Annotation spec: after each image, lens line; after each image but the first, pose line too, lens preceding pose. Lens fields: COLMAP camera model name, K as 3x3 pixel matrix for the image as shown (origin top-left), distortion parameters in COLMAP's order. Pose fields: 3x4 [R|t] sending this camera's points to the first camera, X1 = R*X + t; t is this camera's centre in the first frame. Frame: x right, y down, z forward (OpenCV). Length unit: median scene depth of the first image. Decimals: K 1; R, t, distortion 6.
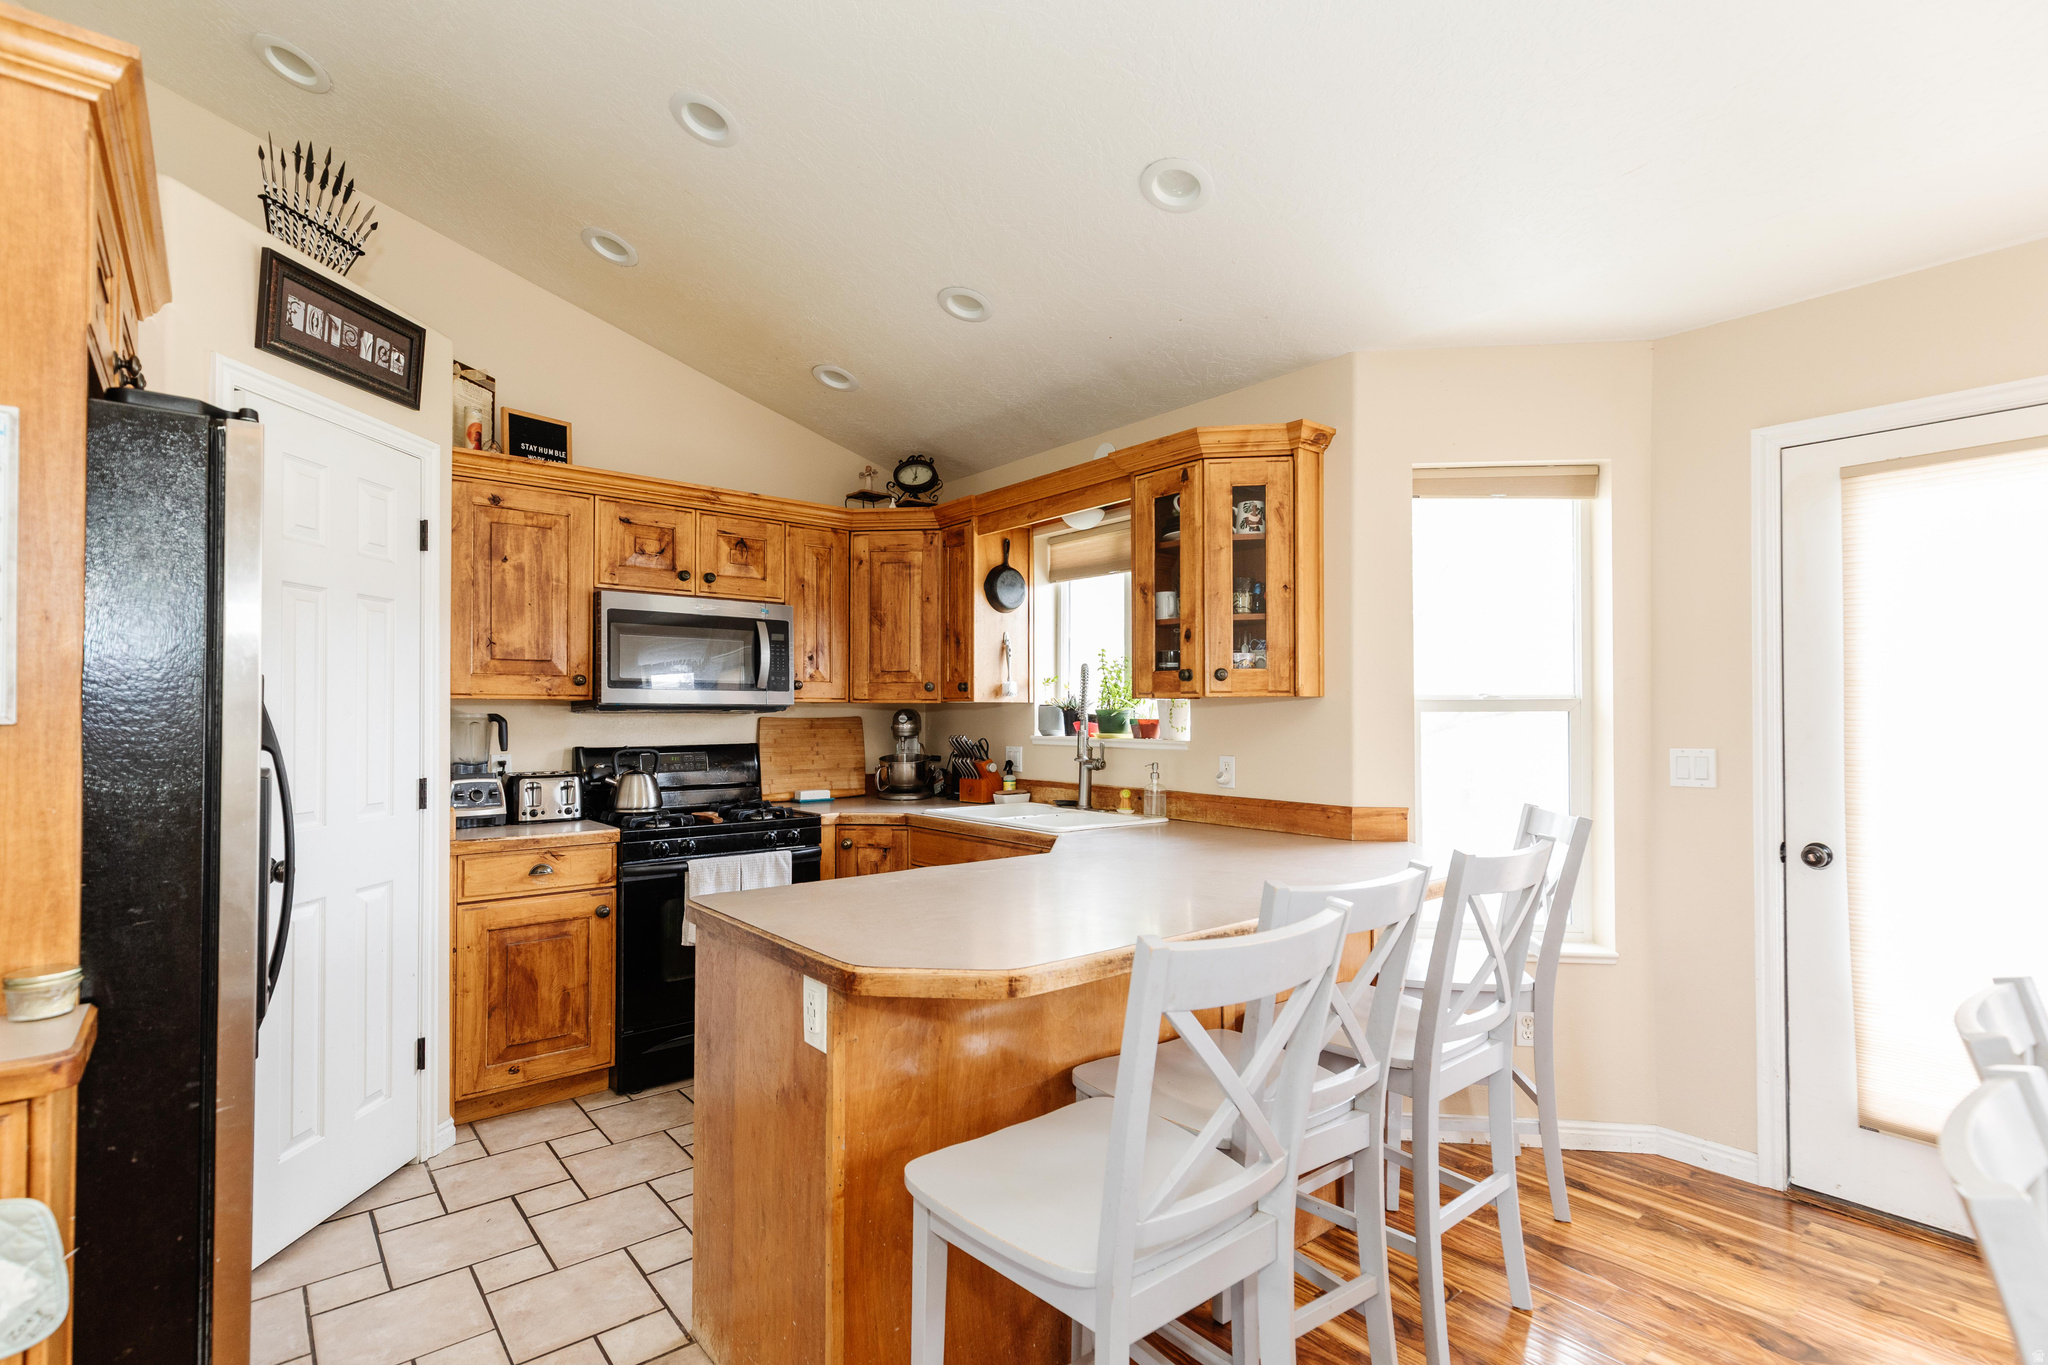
lens RADIAL K [[986.8, 0, 1017.0], [0, 986.8, 729.6], [0, 0, 1]] dist [0.010488, -0.000164]
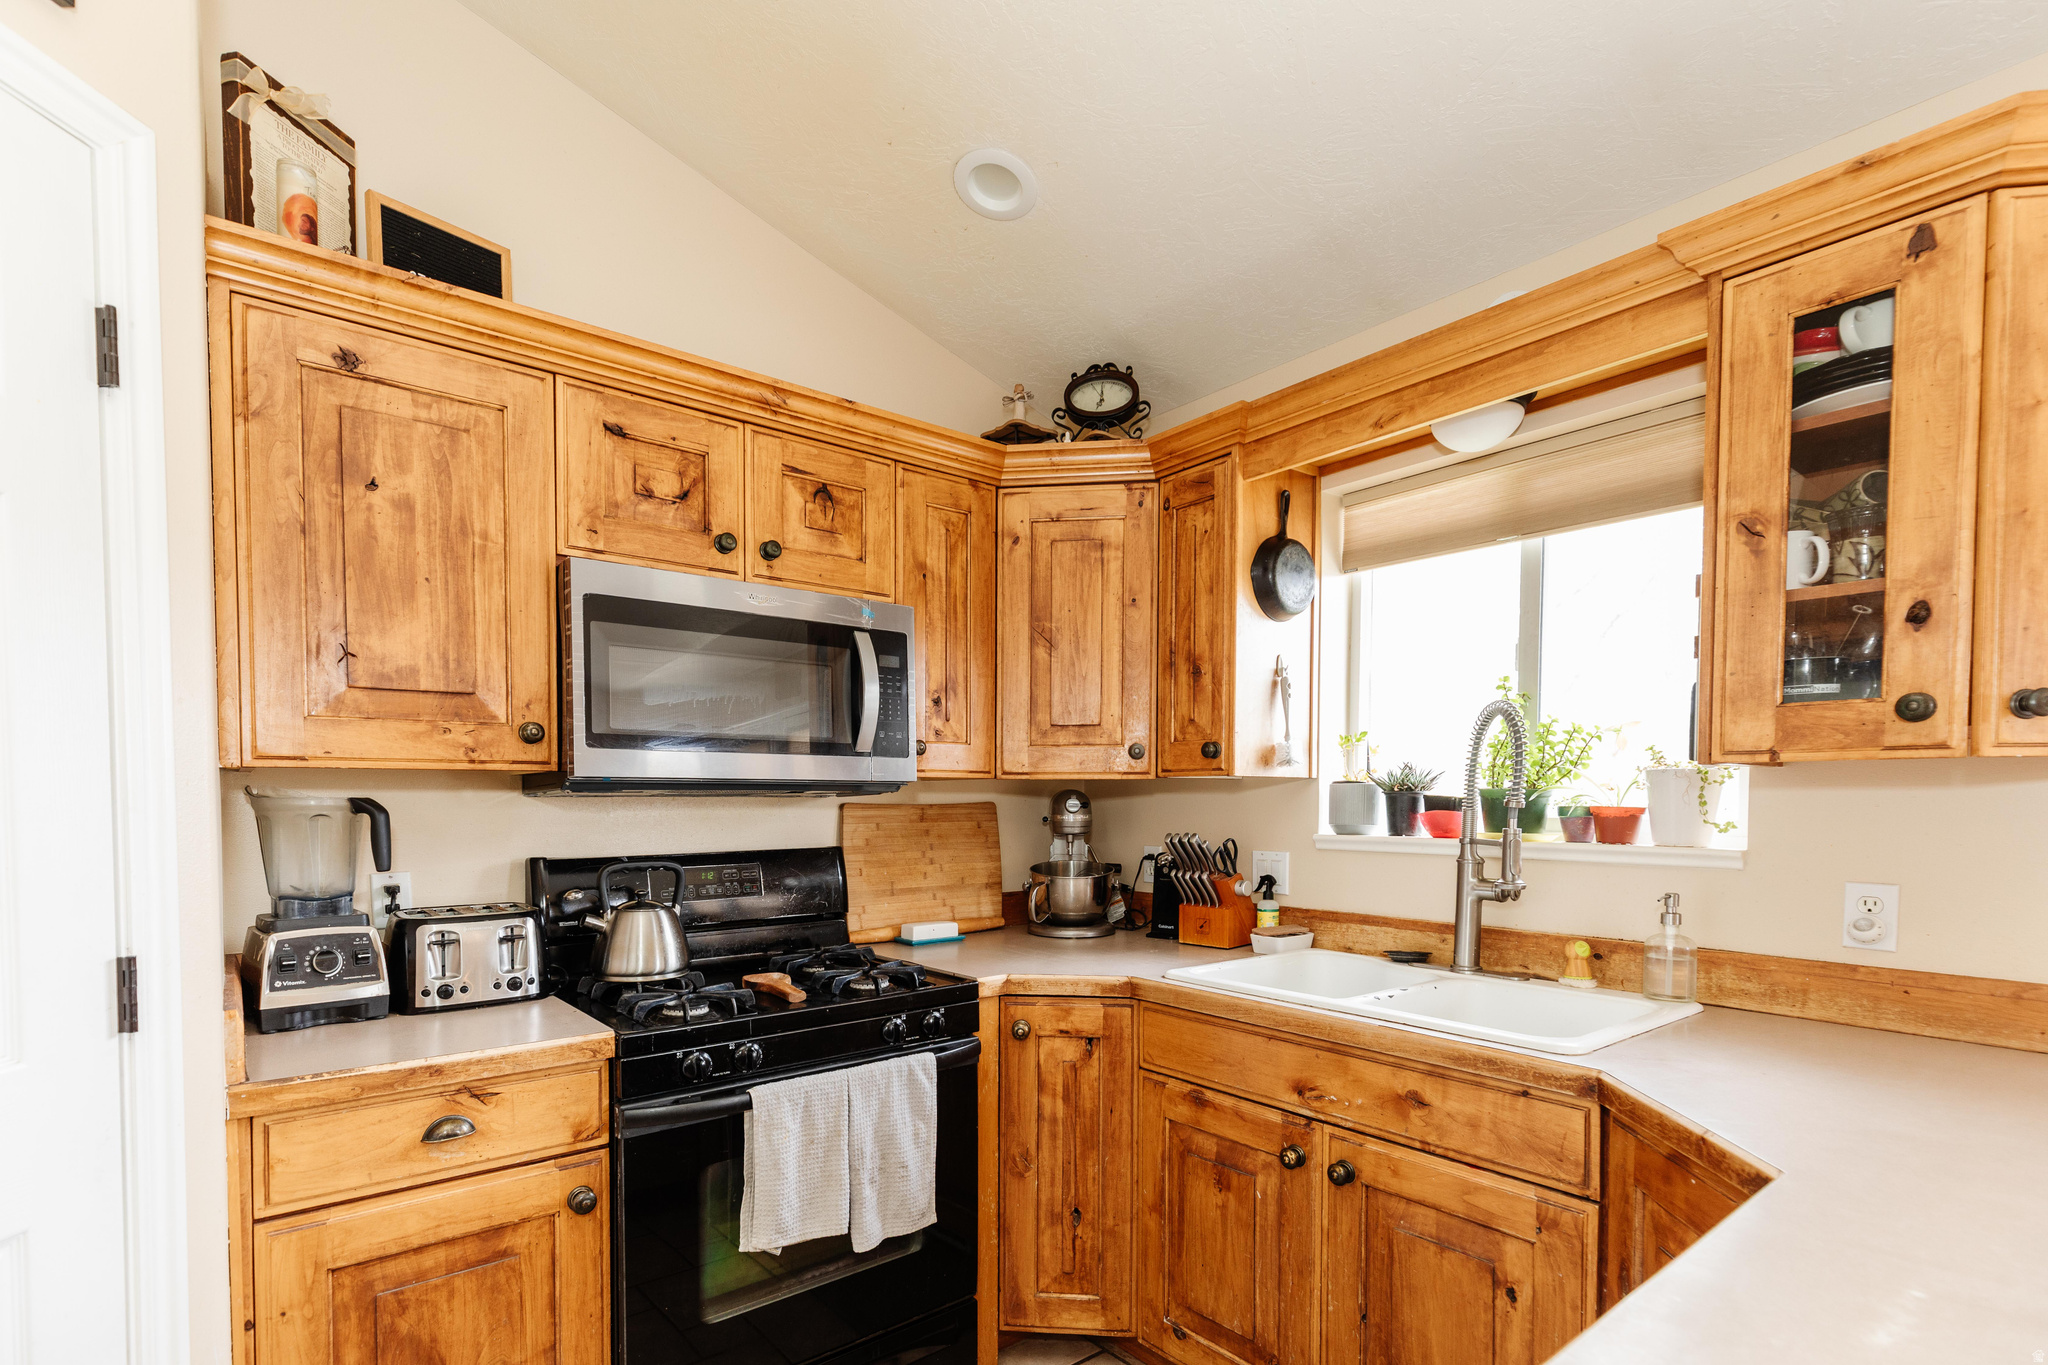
lens RADIAL K [[1007.0, 0, 1028.8], [0, 1007.0, 847.2], [0, 0, 1]] dist [0.005516, 0.000506]
pose [[0.999921, -0.001592, 0.012462, -0.181430], [0.001171, 0.999432, 0.033685, -0.007345], [-0.012509, -0.033668, 0.999355, 0.449166]]
